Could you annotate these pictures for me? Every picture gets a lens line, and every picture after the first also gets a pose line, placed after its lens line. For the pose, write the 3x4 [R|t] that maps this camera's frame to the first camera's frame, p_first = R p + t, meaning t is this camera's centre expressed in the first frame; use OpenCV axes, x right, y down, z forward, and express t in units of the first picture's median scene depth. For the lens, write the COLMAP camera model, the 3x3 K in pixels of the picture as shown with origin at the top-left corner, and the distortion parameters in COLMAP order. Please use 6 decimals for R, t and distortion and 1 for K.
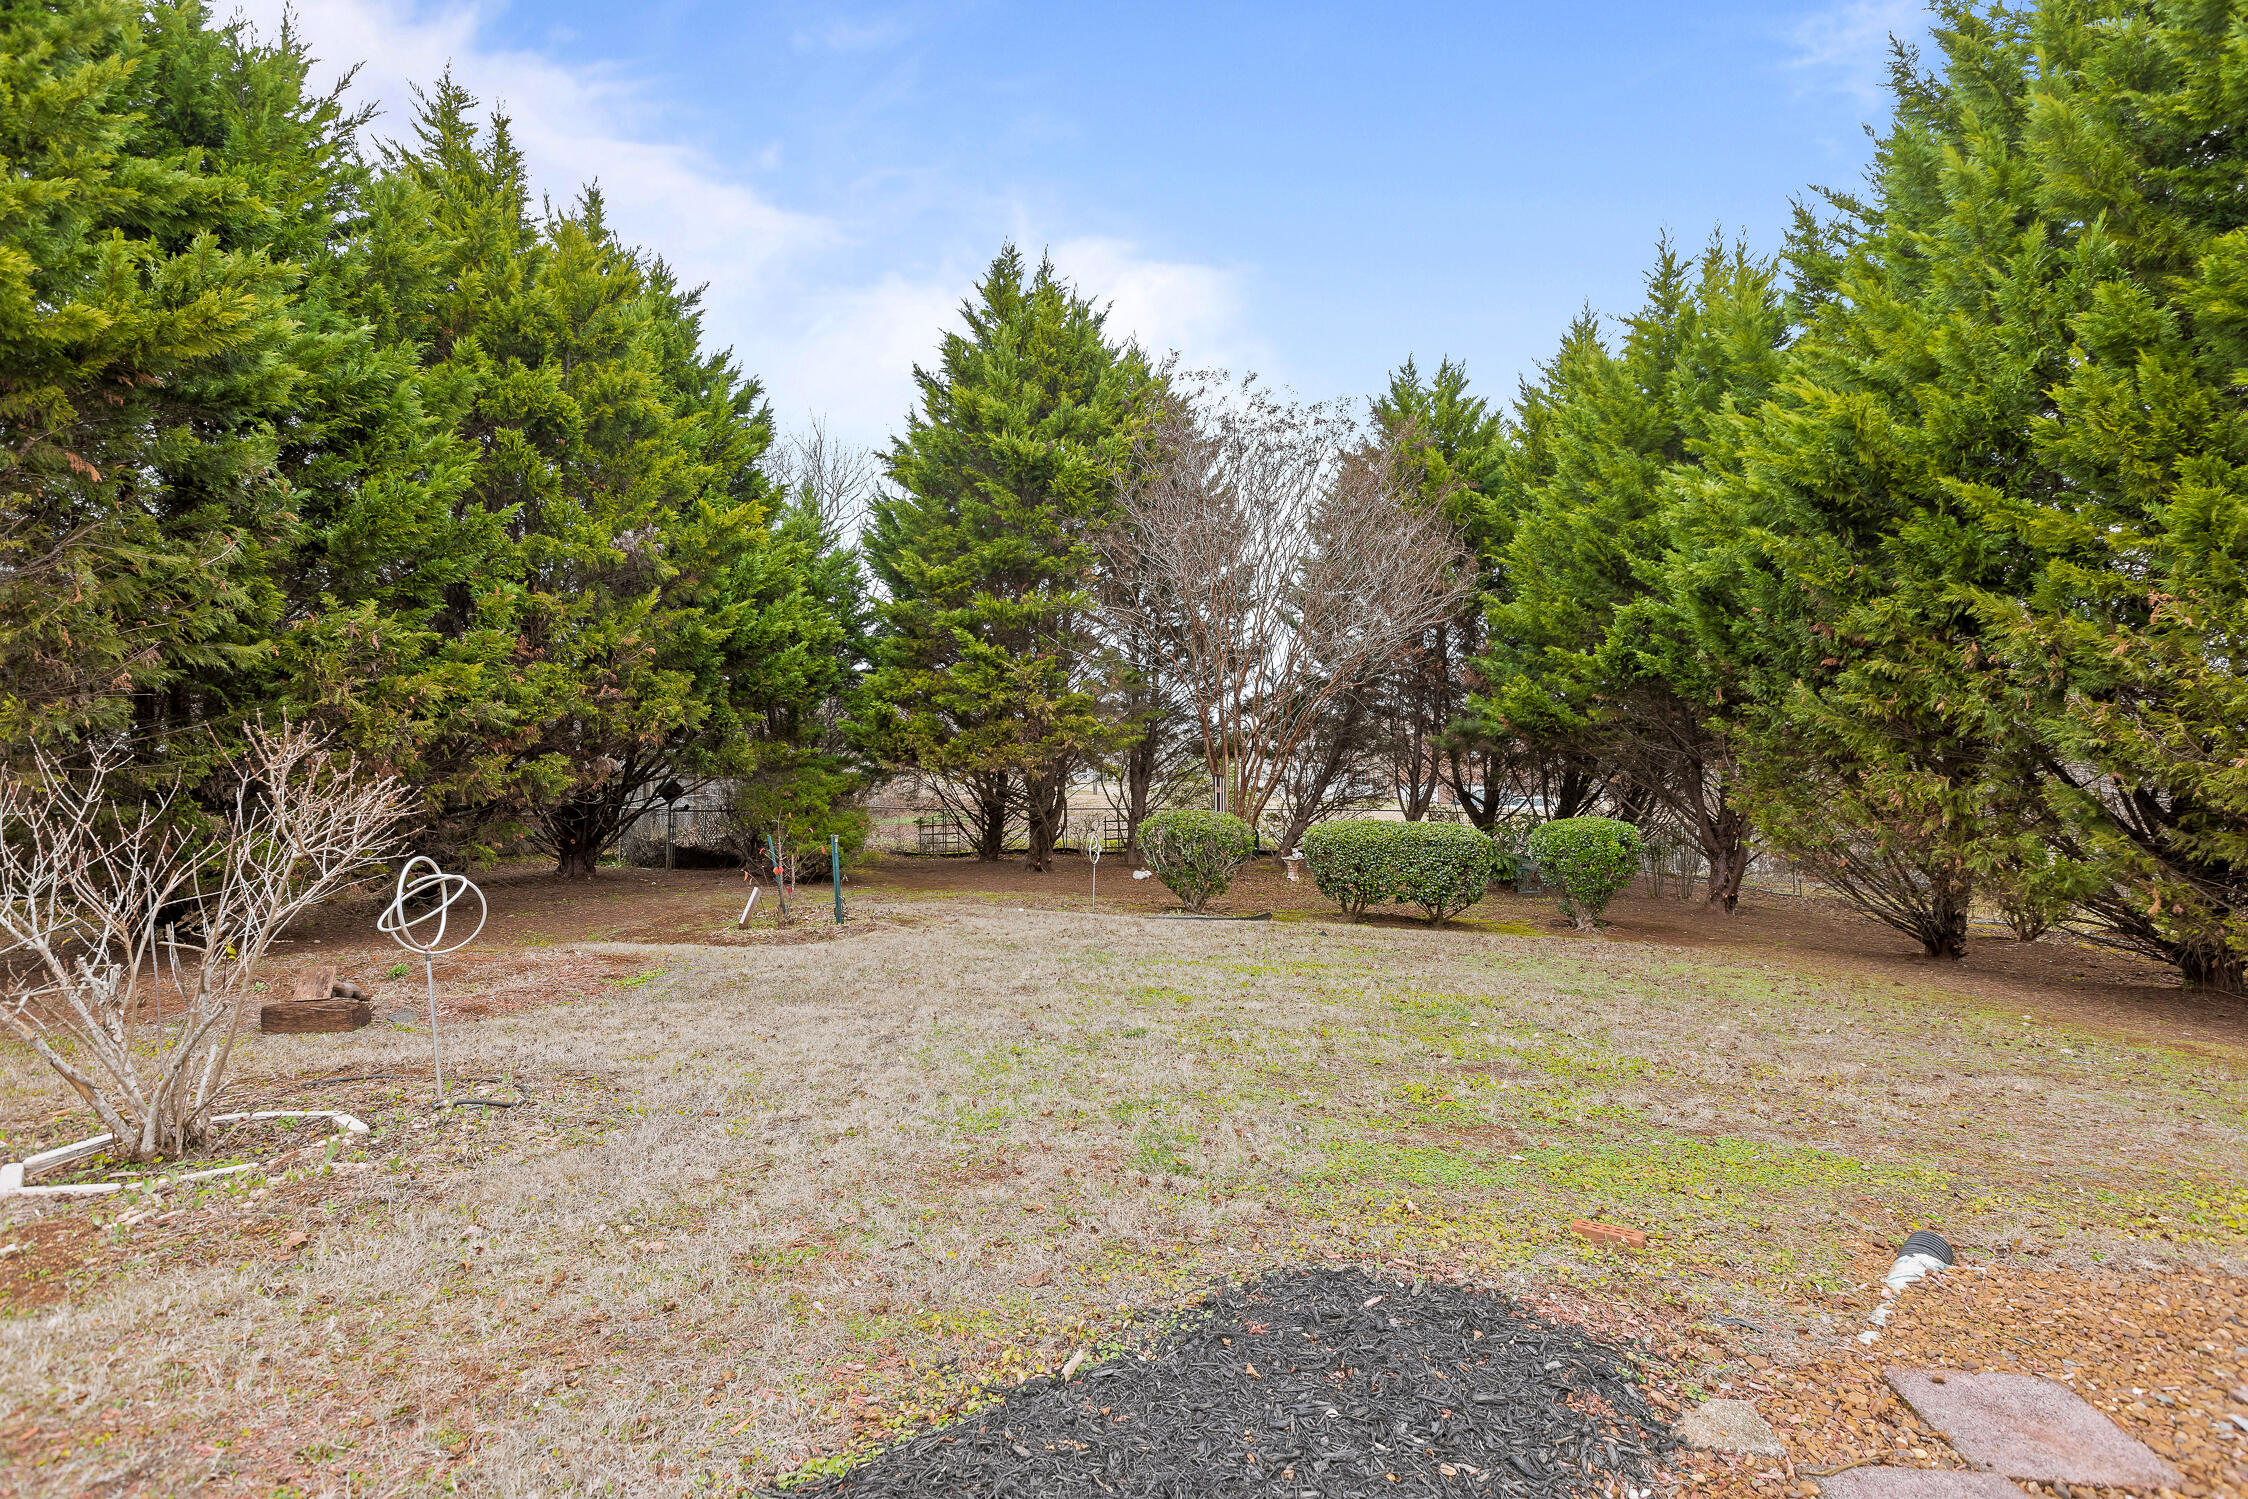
lens RADIAL K [[1078.7, 0, 1124.2], [0, 1078.7, 739.4], [0, 0, 1]] dist [-0.008737, 0.001263]
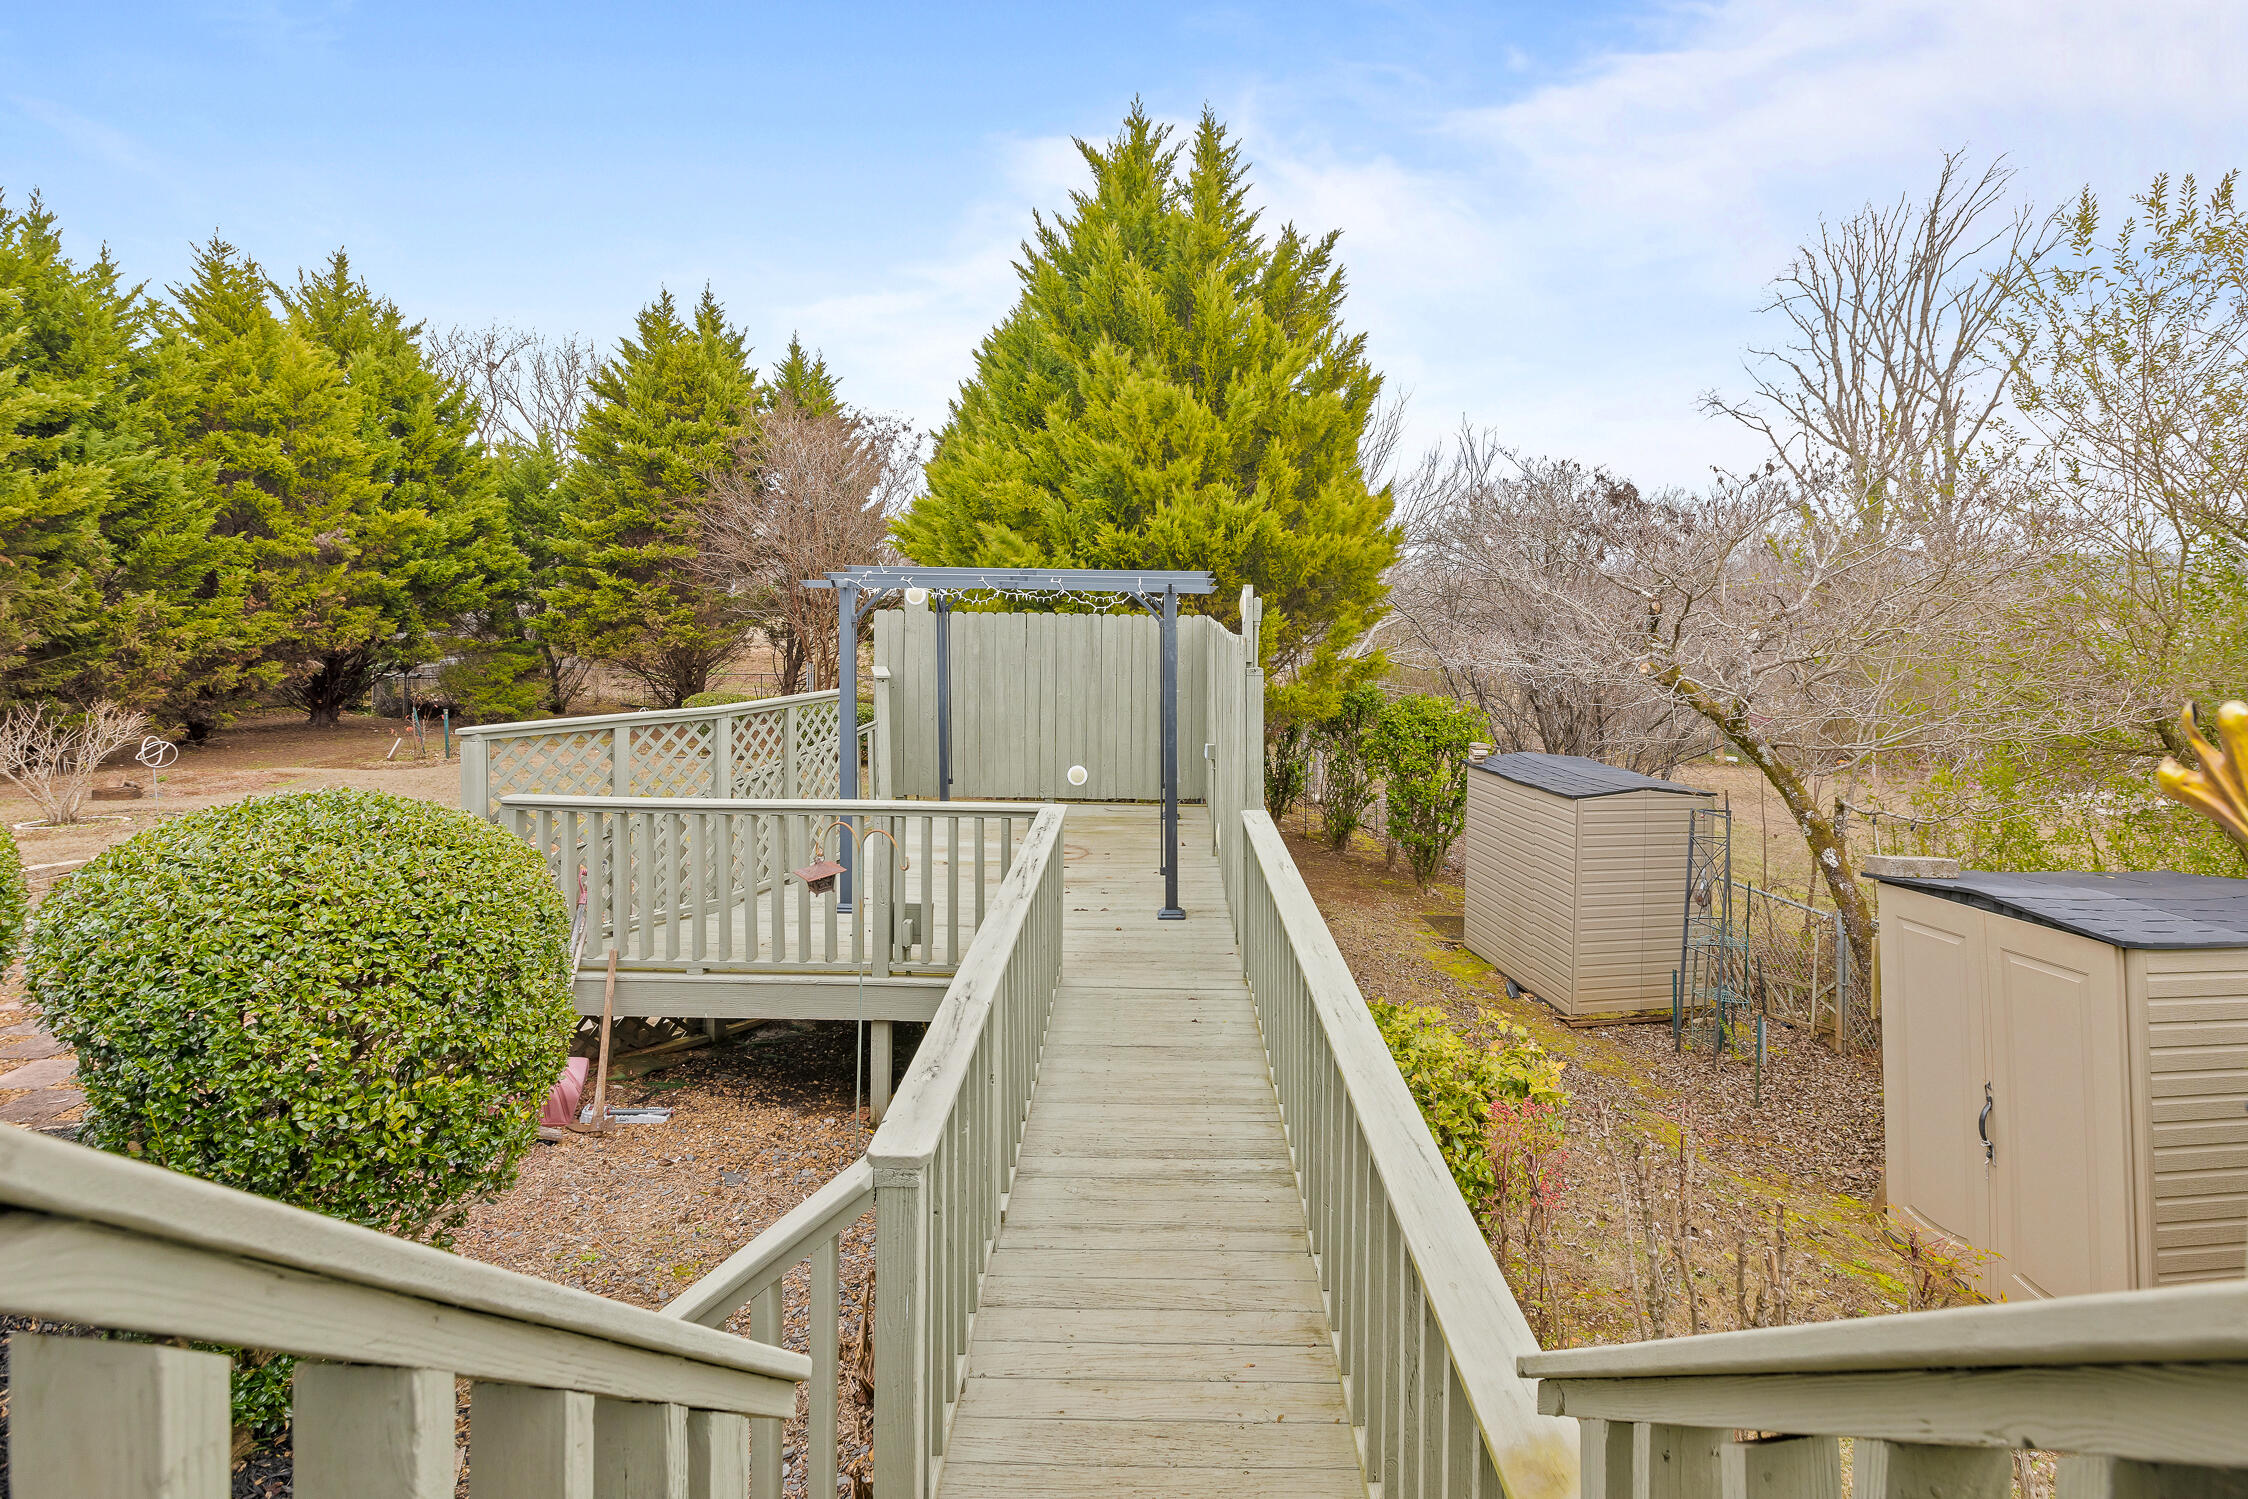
lens RADIAL K [[1087.0, 0, 1195.0], [0, 1087.0, 612.1], [0, 0, 1]] dist [0.001240, -0.002087]
pose [[0.991567, 0.030093, 0.126055, 0.797055], [-0.034120, 0.998970, 0.029904, -0.184249], [-0.125025, -0.033953, 0.991572, -1.024439]]
